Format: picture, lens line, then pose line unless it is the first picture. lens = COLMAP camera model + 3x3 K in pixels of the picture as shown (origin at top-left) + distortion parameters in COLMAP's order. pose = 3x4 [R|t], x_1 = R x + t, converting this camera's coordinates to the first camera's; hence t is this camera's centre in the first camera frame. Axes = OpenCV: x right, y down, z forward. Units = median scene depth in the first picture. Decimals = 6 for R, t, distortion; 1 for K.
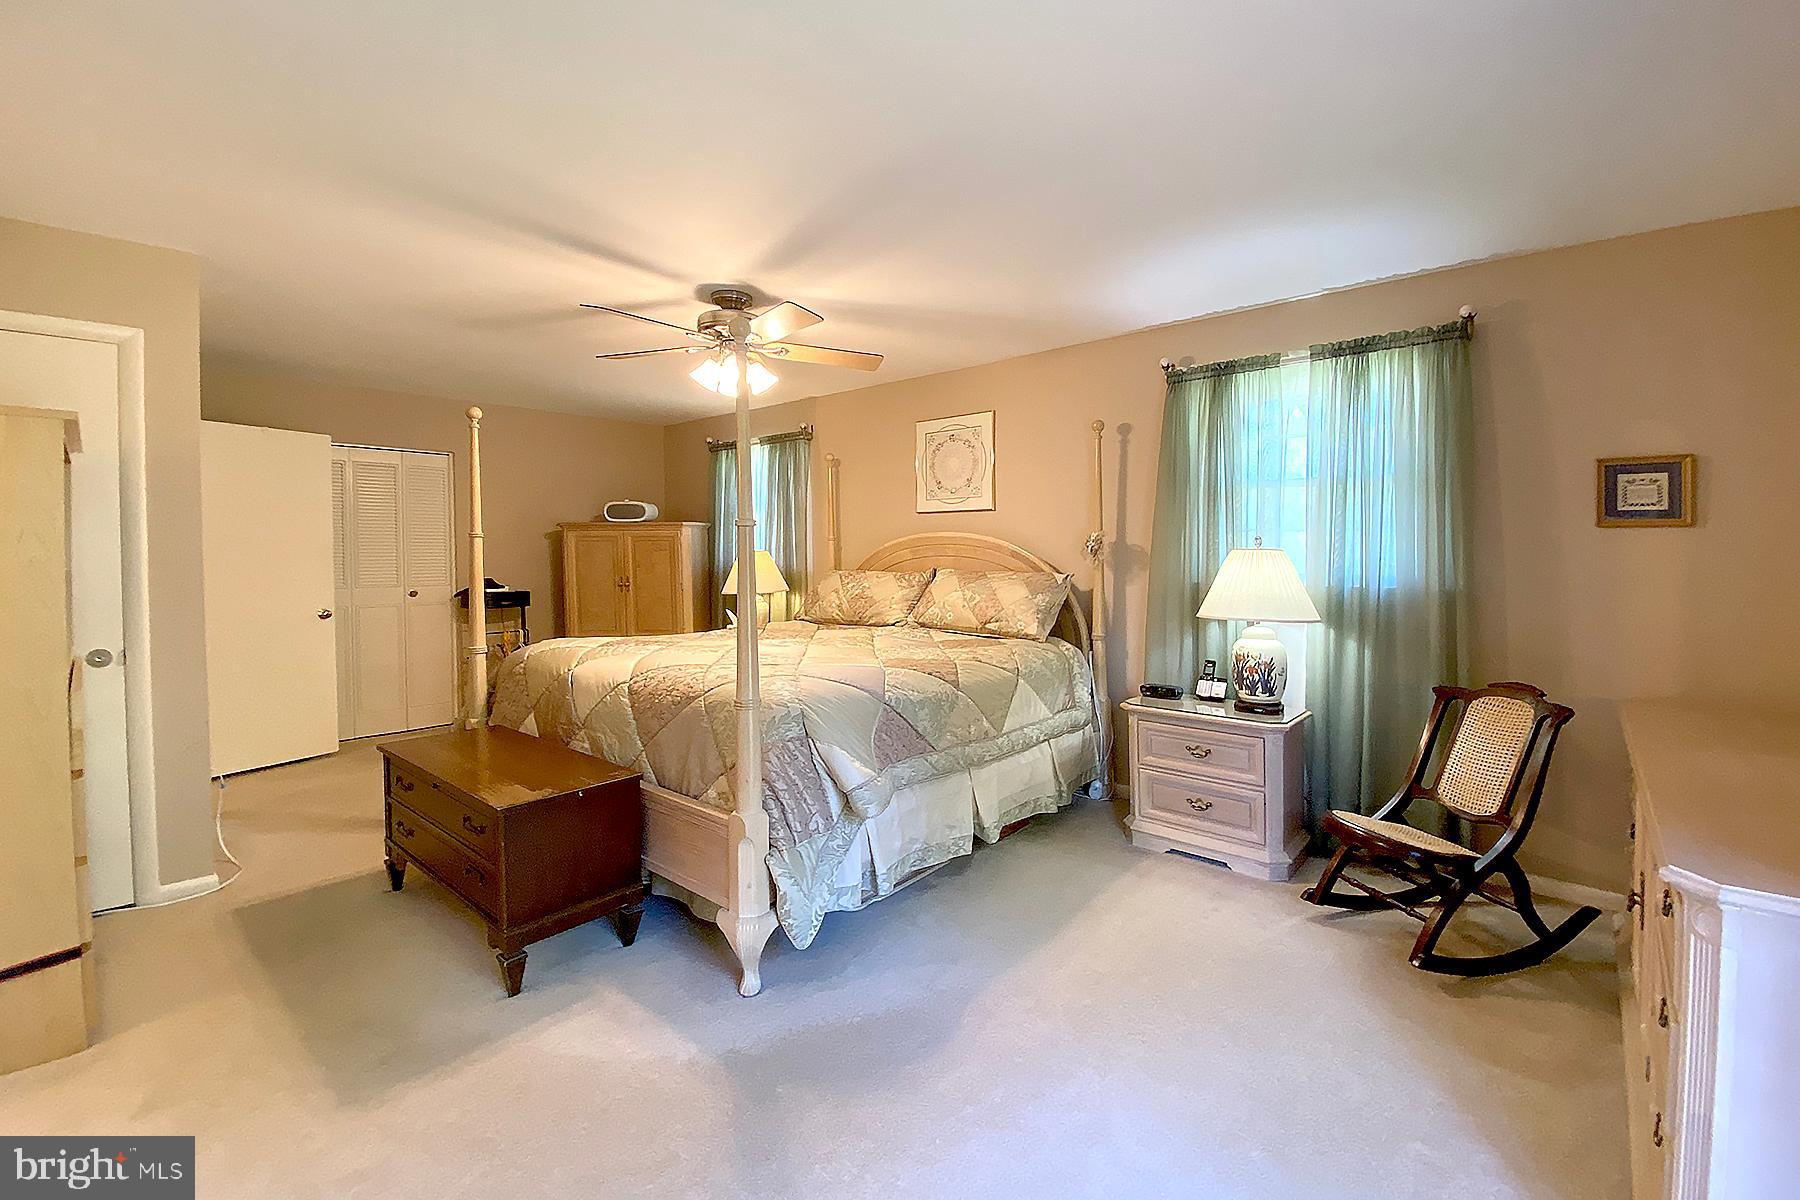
lens RADIAL K [[772.2, 0, 899.2], [0, 772.2, 583.3], [0, 0, 1]] dist [0.000625, -0.000420]
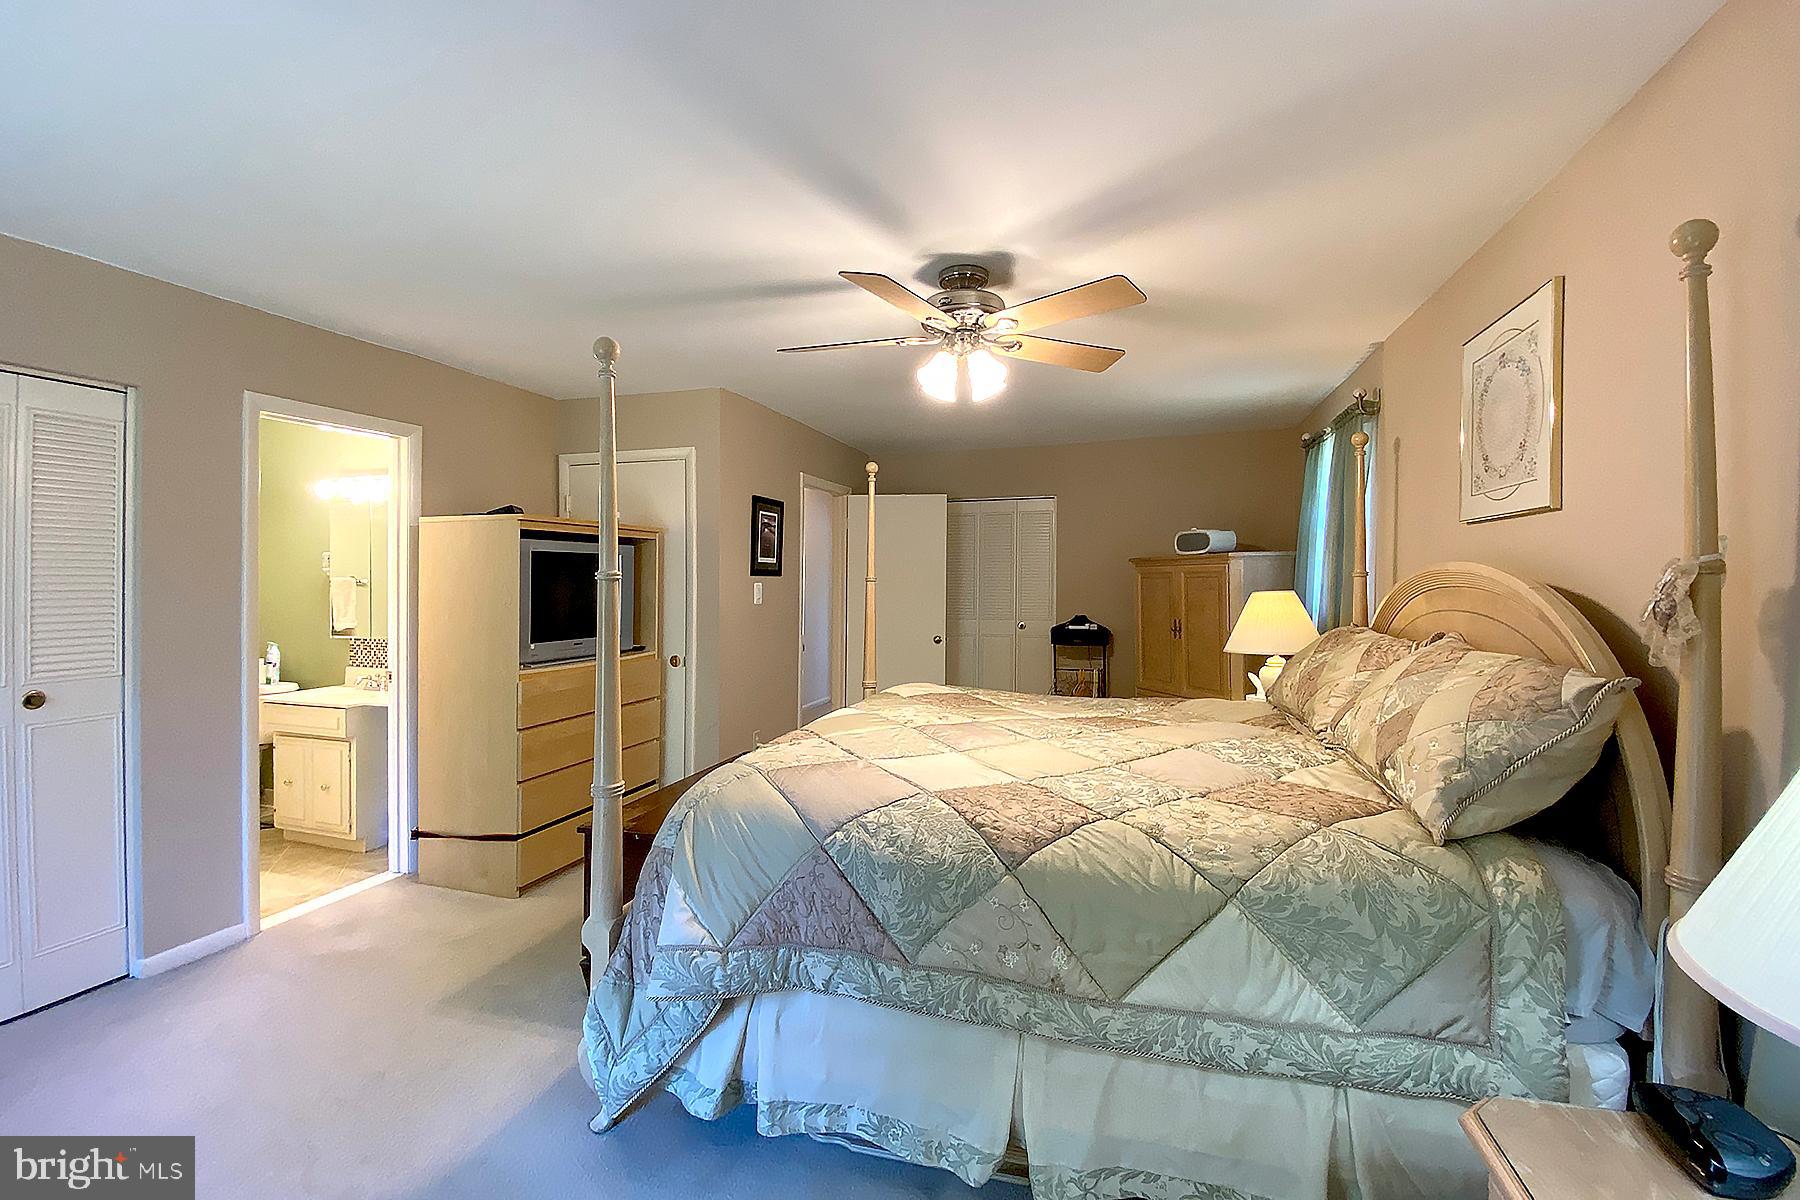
lens RADIAL K [[772.2, 0, 897.1], [0, 772.2, 598.3], [0, 0, 1]] dist [0.000625, -0.000420]
pose [[0.405180, 0.023043, -0.913947, 0.501879], [-0.033373, 0.999389, 0.010403, -0.053390], [0.913628, 0.026286, 0.405701, 0.667342]]
